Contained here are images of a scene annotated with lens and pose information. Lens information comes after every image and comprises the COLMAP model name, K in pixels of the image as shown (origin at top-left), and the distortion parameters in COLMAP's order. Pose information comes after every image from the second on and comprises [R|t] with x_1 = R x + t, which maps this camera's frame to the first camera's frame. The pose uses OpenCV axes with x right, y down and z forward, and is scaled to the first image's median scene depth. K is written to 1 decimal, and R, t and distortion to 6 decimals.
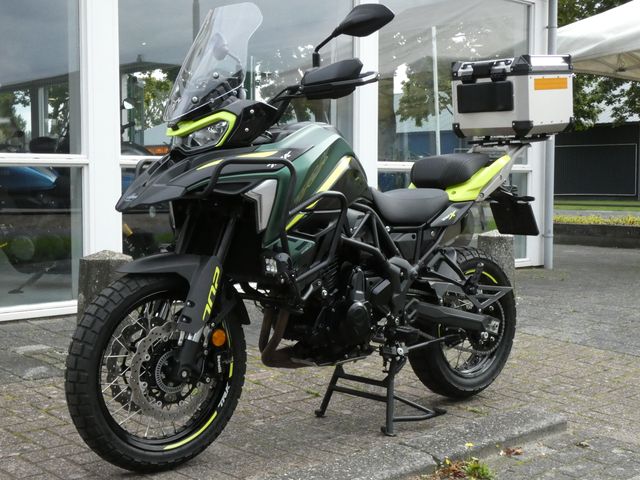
lens RADIAL K [[934.9, 0, 319.8], [0, 934.9, 237.1], [0, 0, 1]] dist [0.004845, 0.000000]
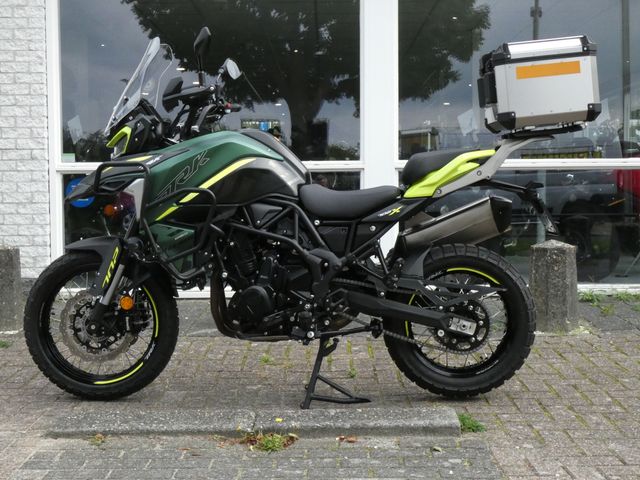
lens RADIAL K [[934.9, 0, 319.4], [0, 934.9, 242.4], [0, 0, 1]] dist [0.004845, 0.000000]
pose [[0.740400, 0.031442, -0.671431, 0.856858], [-0.030736, 0.999444, 0.012909, 0.000045], [0.671464, 0.011079, 0.740955, 0.207283]]
